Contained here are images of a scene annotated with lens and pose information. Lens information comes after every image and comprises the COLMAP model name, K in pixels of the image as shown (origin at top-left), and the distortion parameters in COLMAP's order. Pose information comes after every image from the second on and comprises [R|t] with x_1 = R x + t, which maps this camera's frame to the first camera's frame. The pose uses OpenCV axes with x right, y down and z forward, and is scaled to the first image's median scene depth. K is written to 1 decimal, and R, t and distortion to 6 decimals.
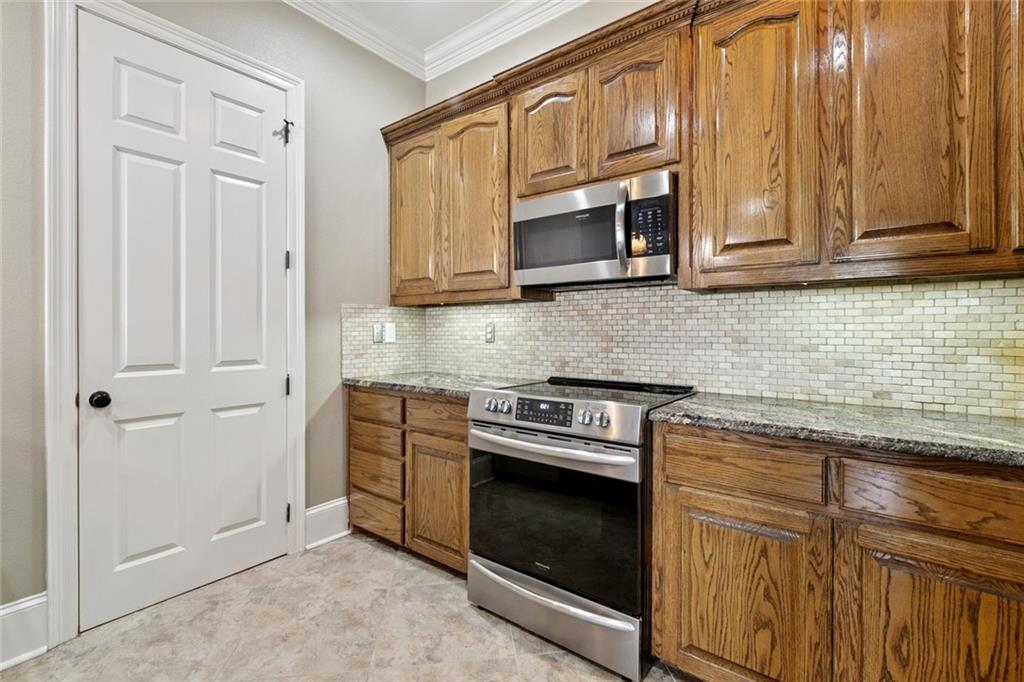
lens RADIAL K [[460.9, 0, 511.9], [0, 460.9, 329.4], [0, 0, 1]] dist [0.003817, 0.000561]
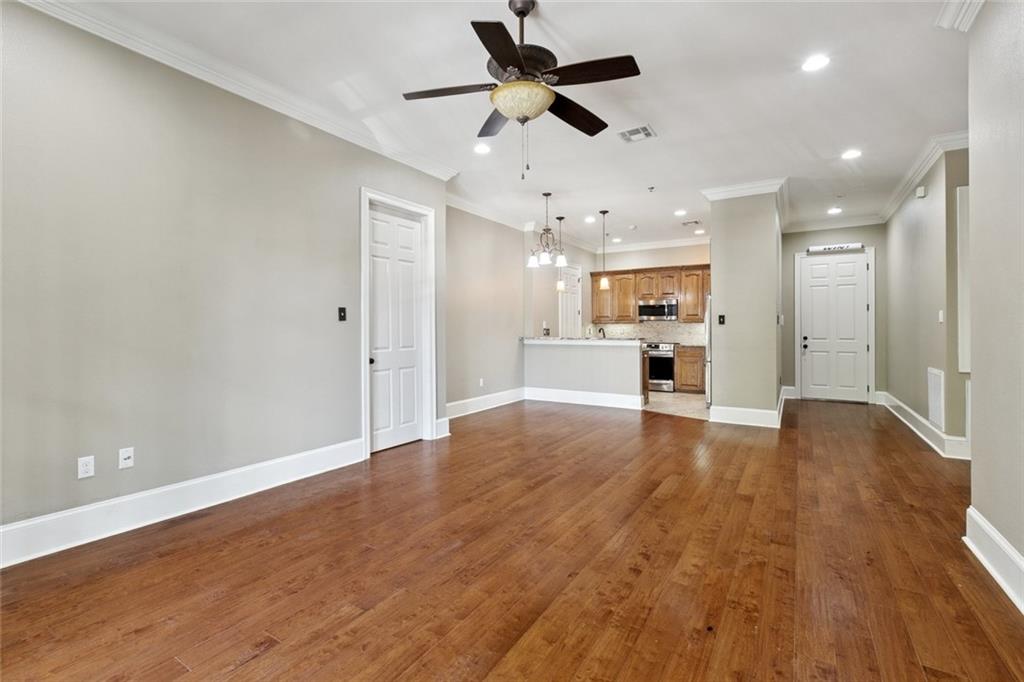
lens RADIAL K [[460.9, 0, 511.9], [0, 460.9, 329.4], [0, 0, 1]] dist [0.003817, 0.000561]
pose [[0.994354, 0.000807, 0.106112, -1.629308], [-0.000857, 1.000000, 0.000429, -0.010965], [-0.106111, -0.000517, 0.994354, -3.143905]]
